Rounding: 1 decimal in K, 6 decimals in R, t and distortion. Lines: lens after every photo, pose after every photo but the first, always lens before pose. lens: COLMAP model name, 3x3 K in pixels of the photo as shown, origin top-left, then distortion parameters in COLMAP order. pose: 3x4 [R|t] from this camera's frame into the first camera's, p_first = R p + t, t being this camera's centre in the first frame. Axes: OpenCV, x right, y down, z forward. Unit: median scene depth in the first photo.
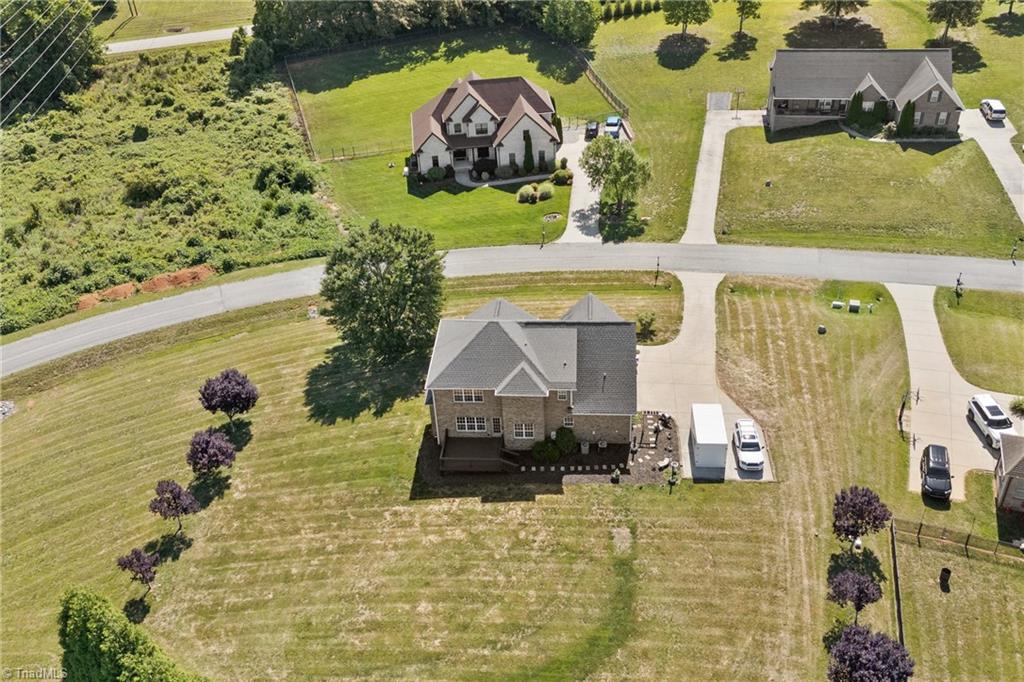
lens RADIAL K [[951.3, 0, 512.0], [0, 951.3, 341.0], [0, 0, 1]] dist [0.126261, -0.215161]
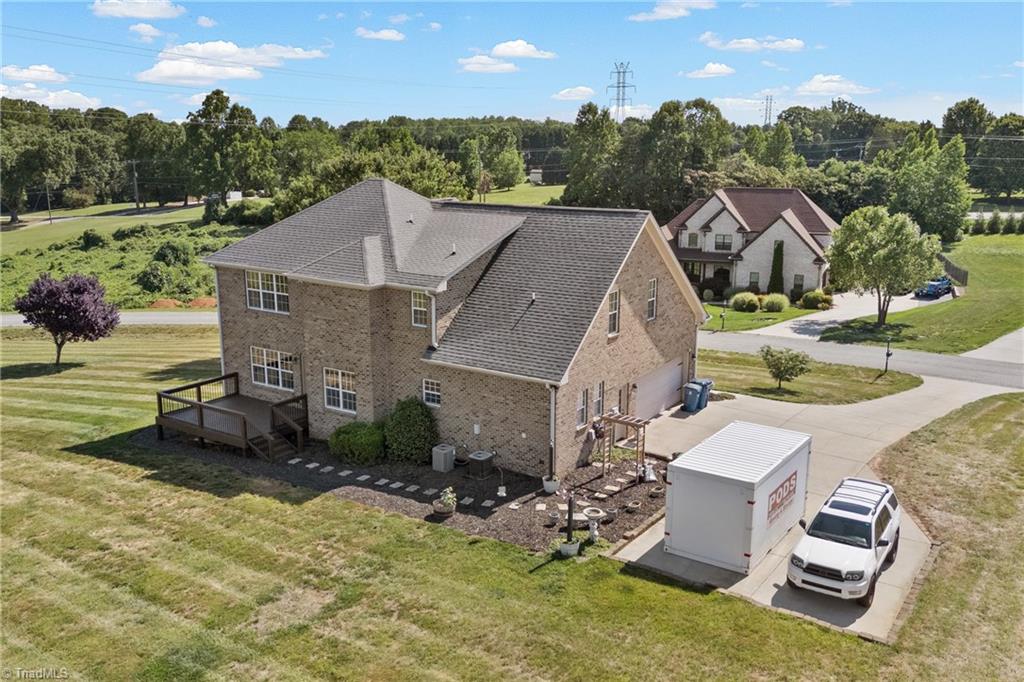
lens RADIAL K [[890.2, 0, 512.0], [0, 890.2, 341.0], [0, 0, 1]] dist [0.103792, -0.143556]
pose [[0.867001, 0.155582, -0.473395, 0.186035], [-0.322917, 0.898961, -0.295963, 0.115237], [0.379518, 0.409467, 0.829640, 0.450002]]
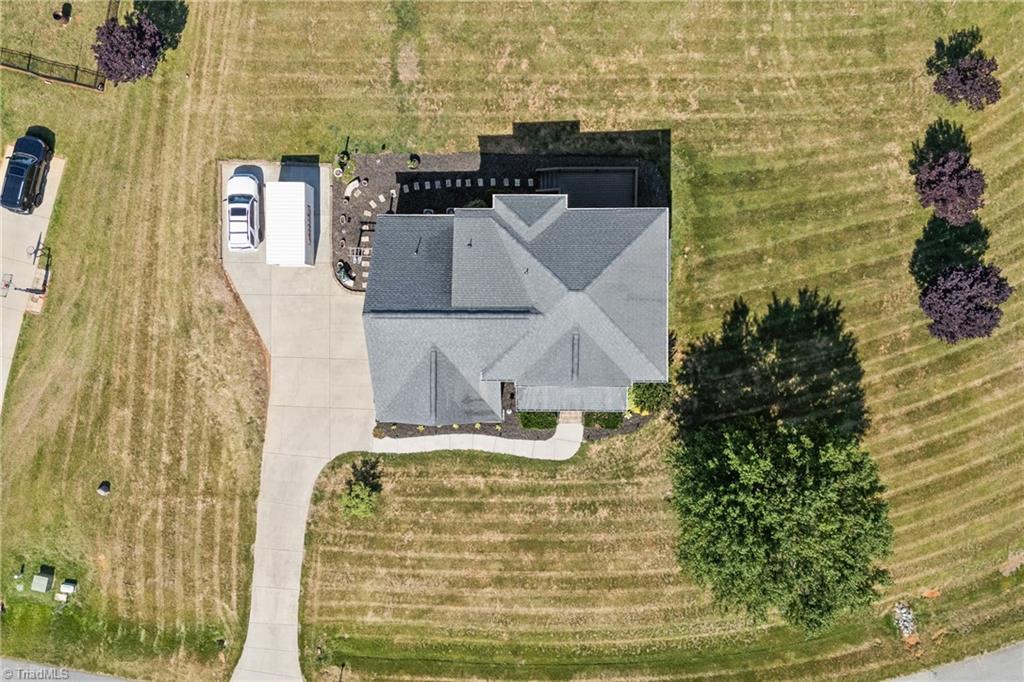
lens RADIAL K [[890.2, 0, 512.0], [0, 890.2, 341.0], [0, 0, 1]] dist [0.103792, -0.143556]
pose [[-0.995350, 0.067643, 0.068578, -0.009719], [0.016774, -0.579348, 0.814907, -0.359383], [0.094853, 0.812268, 0.575520, 0.452076]]
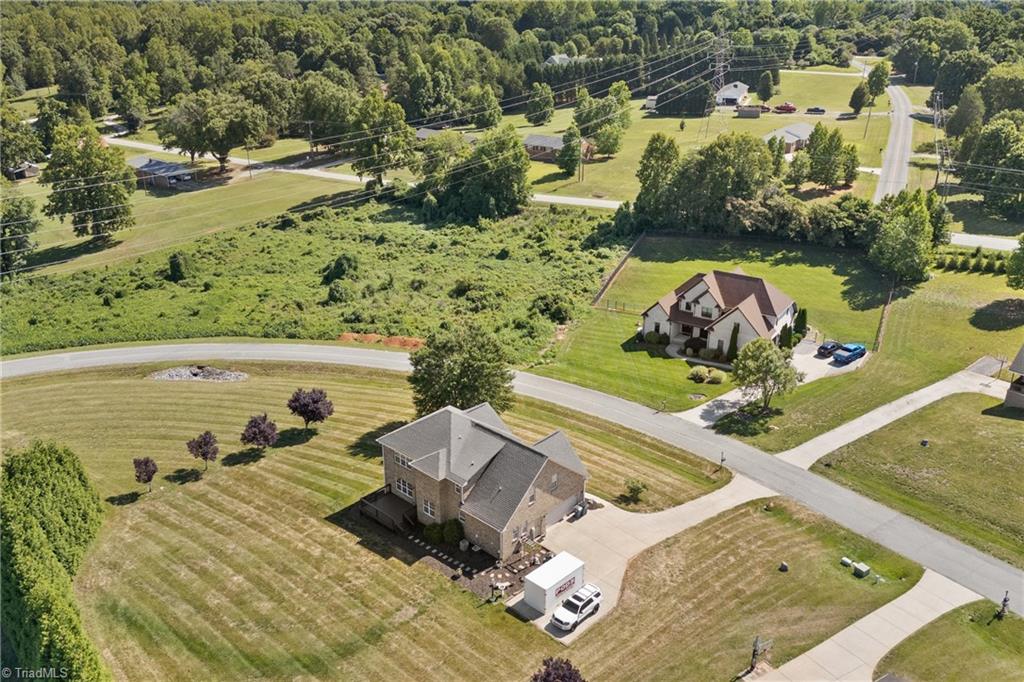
lens RADIAL K [[890.2, 0, 512.0], [0, 890.2, 341.0], [0, 0, 1]] dist [0.103792, -0.143556]
pose [[0.774590, 0.291925, -0.561062, 0.423377], [-0.398205, 0.914304, -0.074034, -0.032937], [0.491369, 0.280763, 0.824457, 0.072844]]
